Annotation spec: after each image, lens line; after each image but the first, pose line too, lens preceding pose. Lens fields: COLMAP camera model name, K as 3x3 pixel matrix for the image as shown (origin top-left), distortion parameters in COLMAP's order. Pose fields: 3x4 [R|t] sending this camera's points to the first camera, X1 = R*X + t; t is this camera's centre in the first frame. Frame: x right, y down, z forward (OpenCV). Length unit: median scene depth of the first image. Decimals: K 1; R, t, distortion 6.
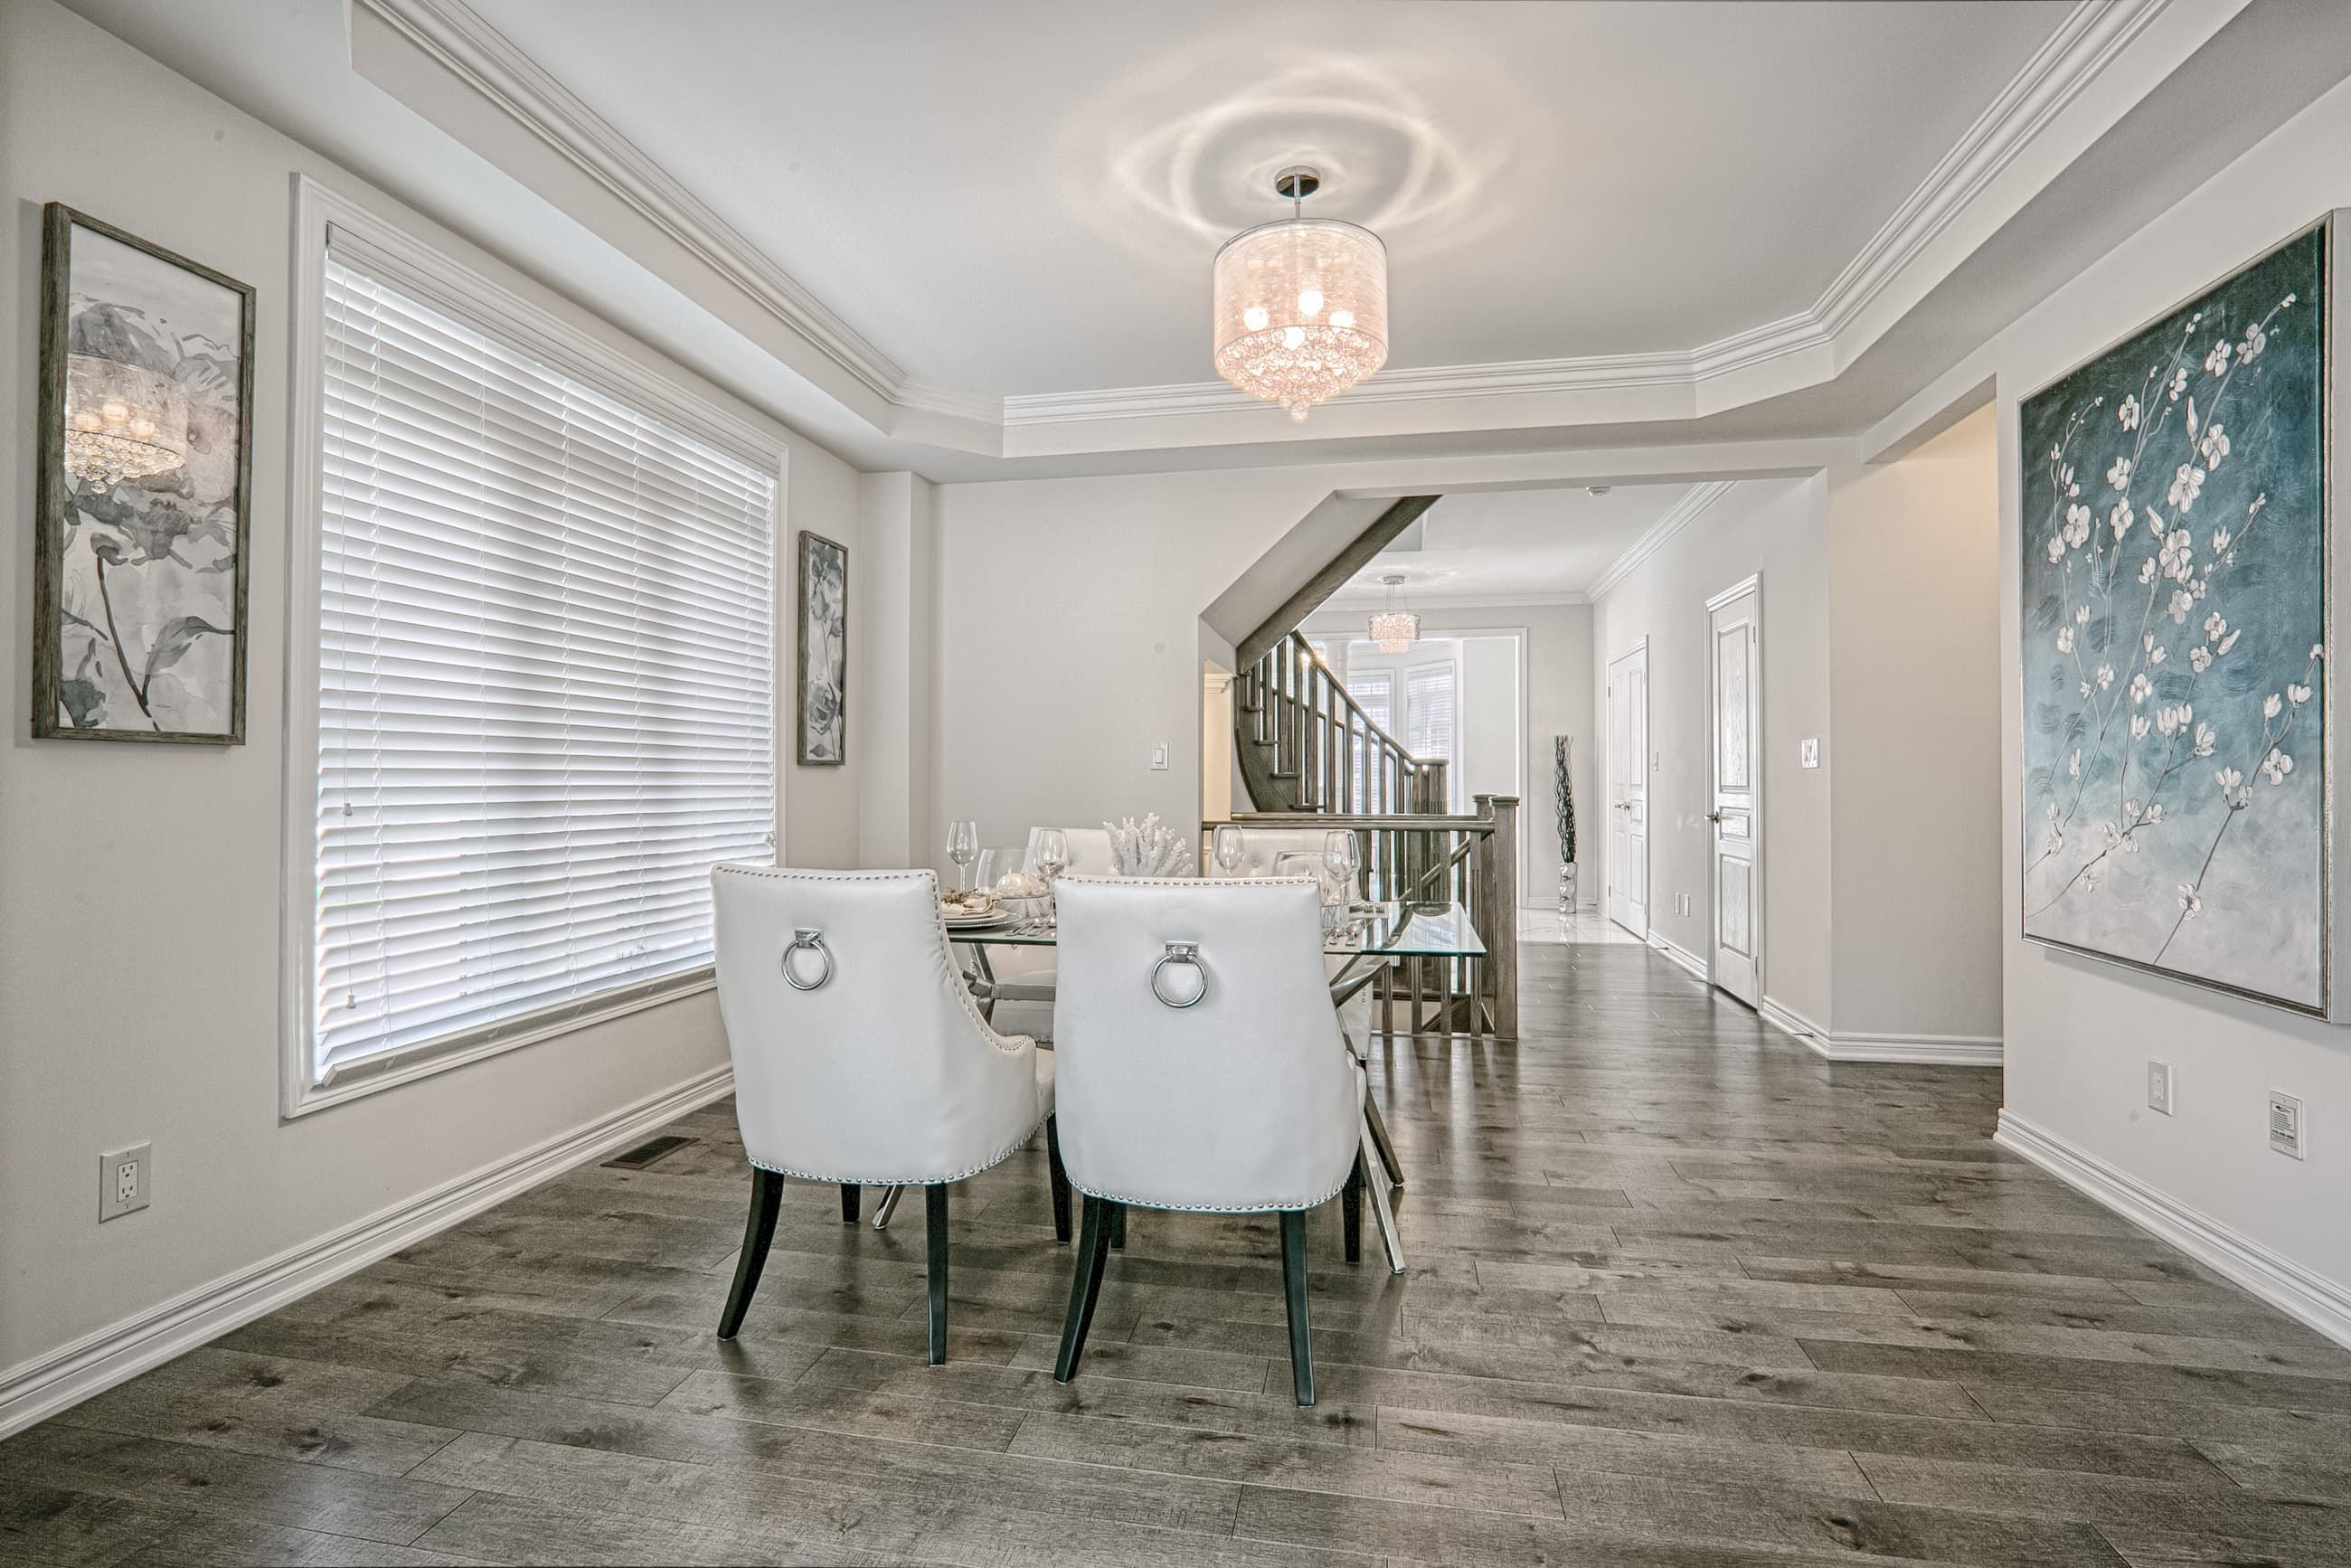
lens RADIAL K [[1155.2, 0, 1183.6], [0, 1155.2, 763.5], [0, 0, 1]] dist [-0.024001, 0.004983]
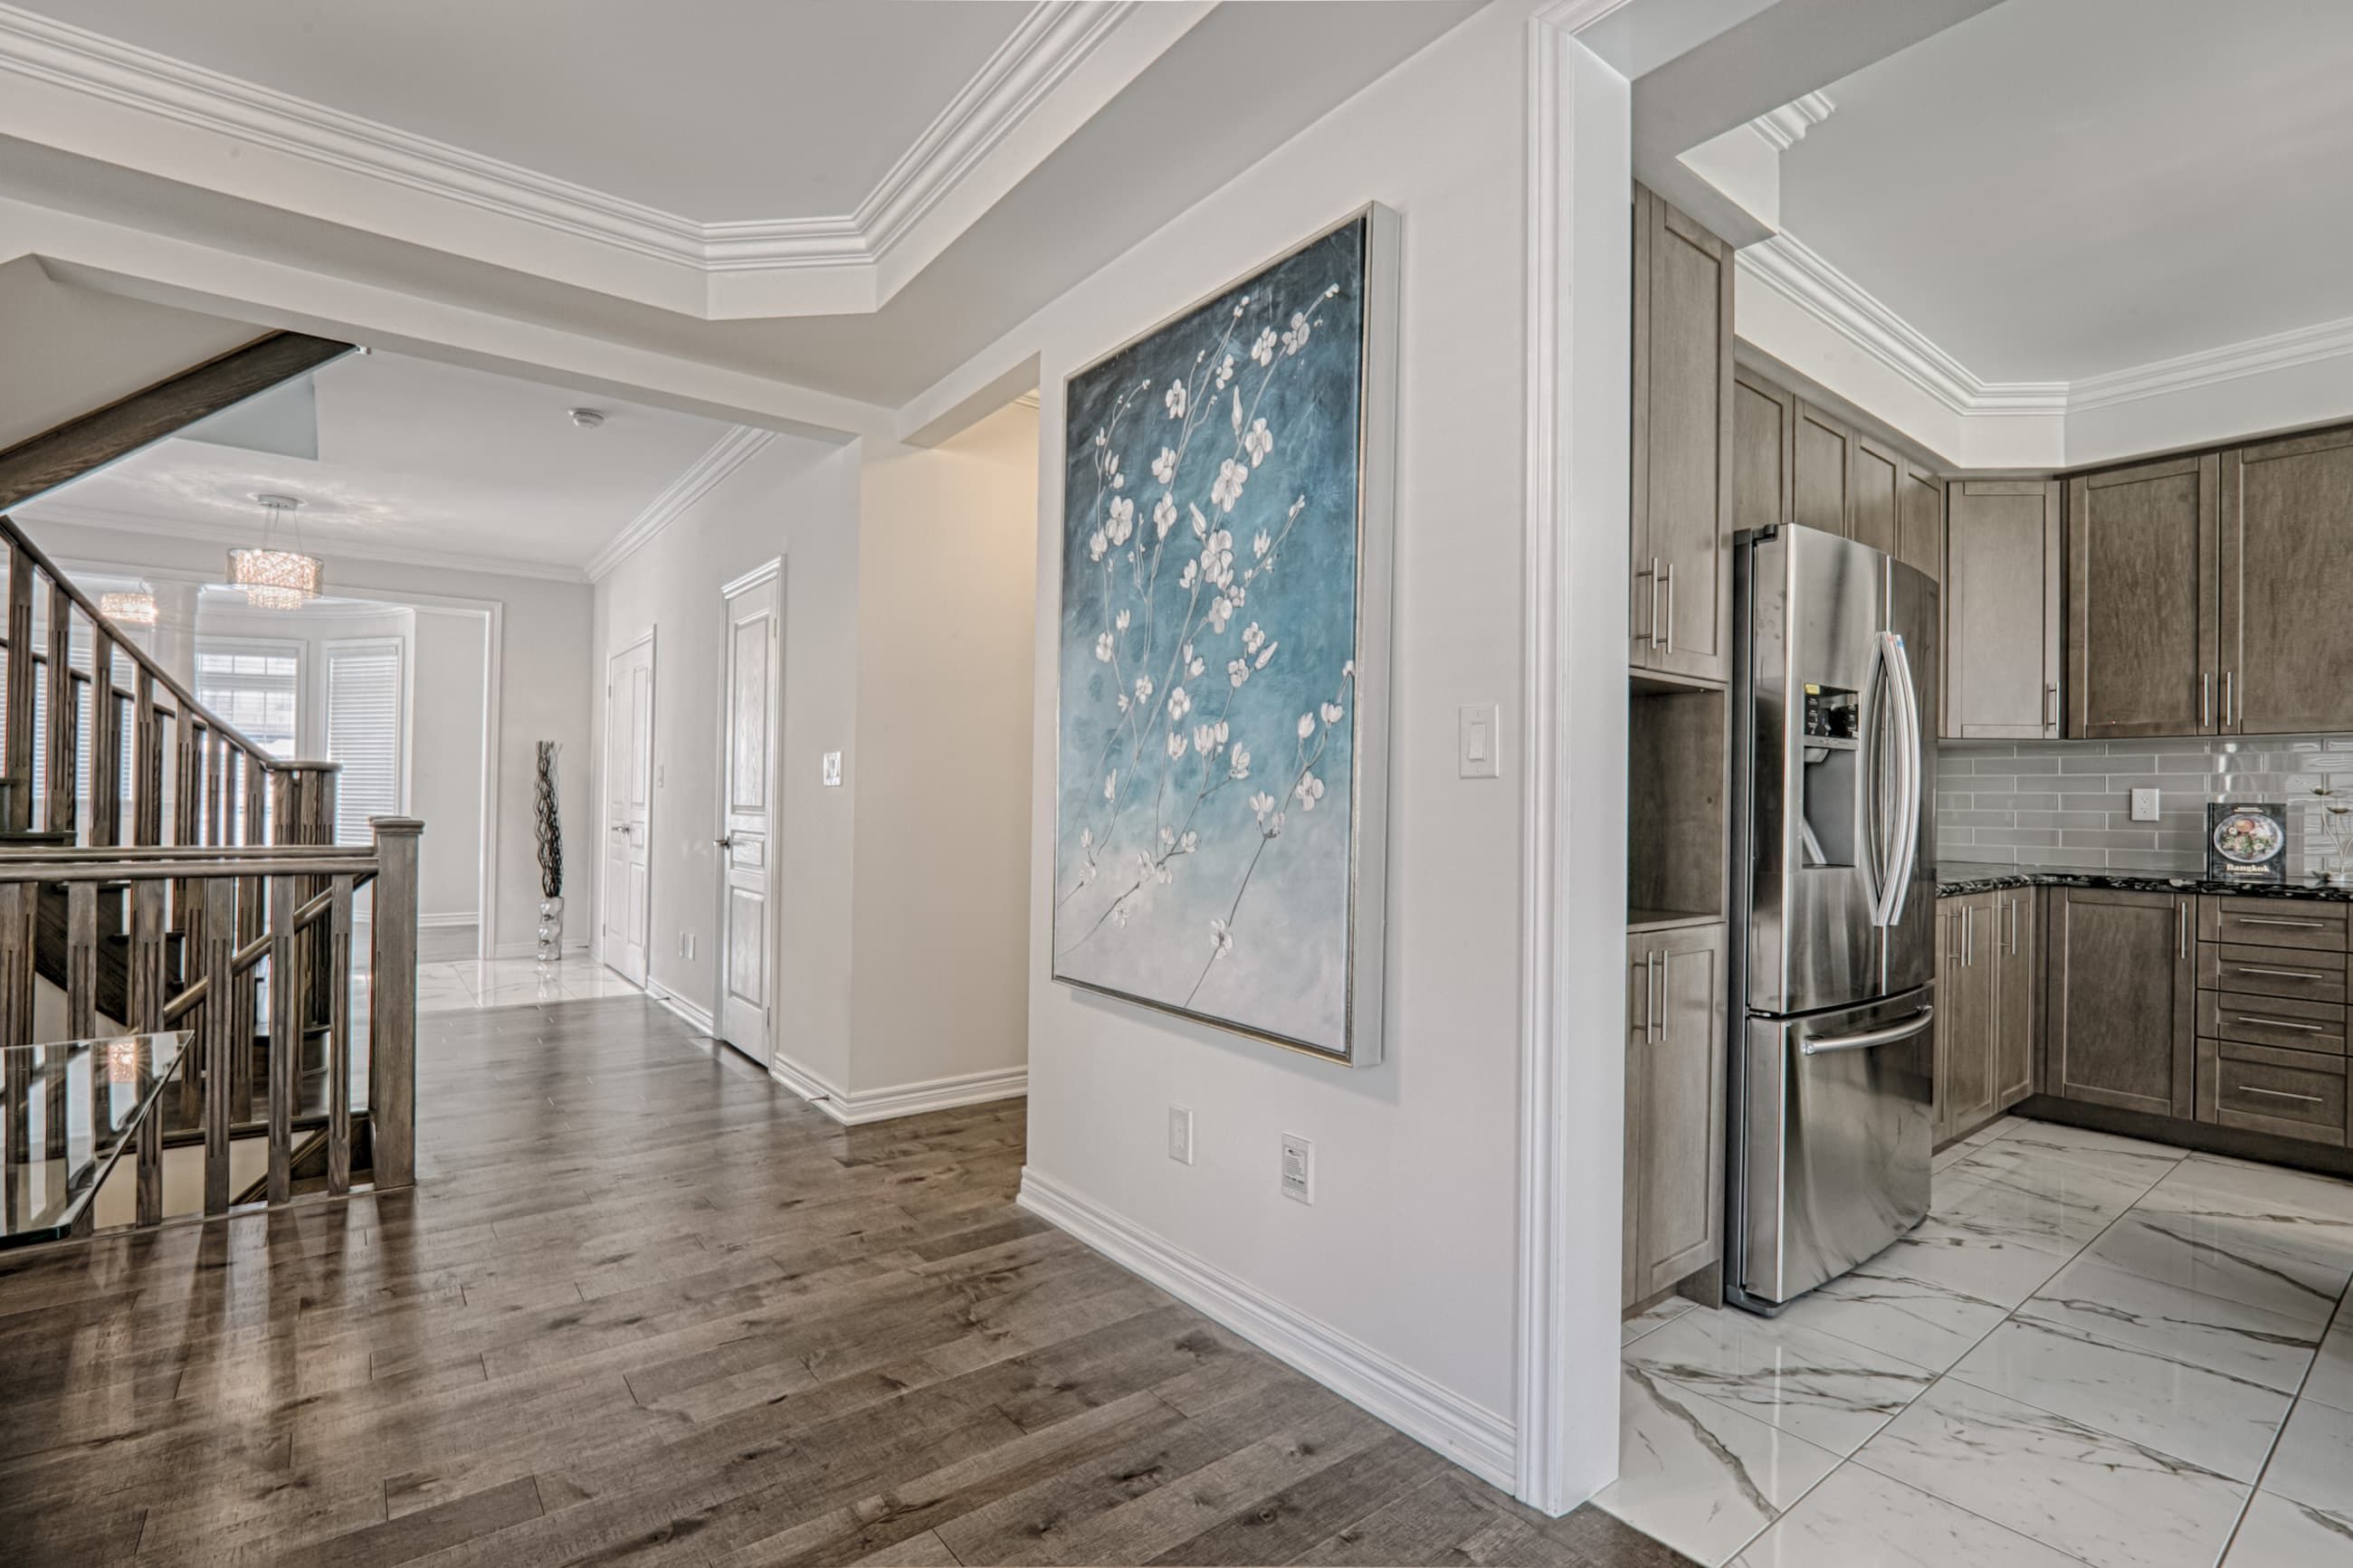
lens RADIAL K [[1103.0, 0, 1198.1], [0, 1103.0, 781.7], [0, 0, 1]] dist [-0.017991, 0.004066]
pose [[0.680489, 0.021898, 0.732431, 0.190226], [-0.021628, 0.999718, -0.009796, 0.004280], [-0.732439, -0.009175, 0.680770, 0.353530]]
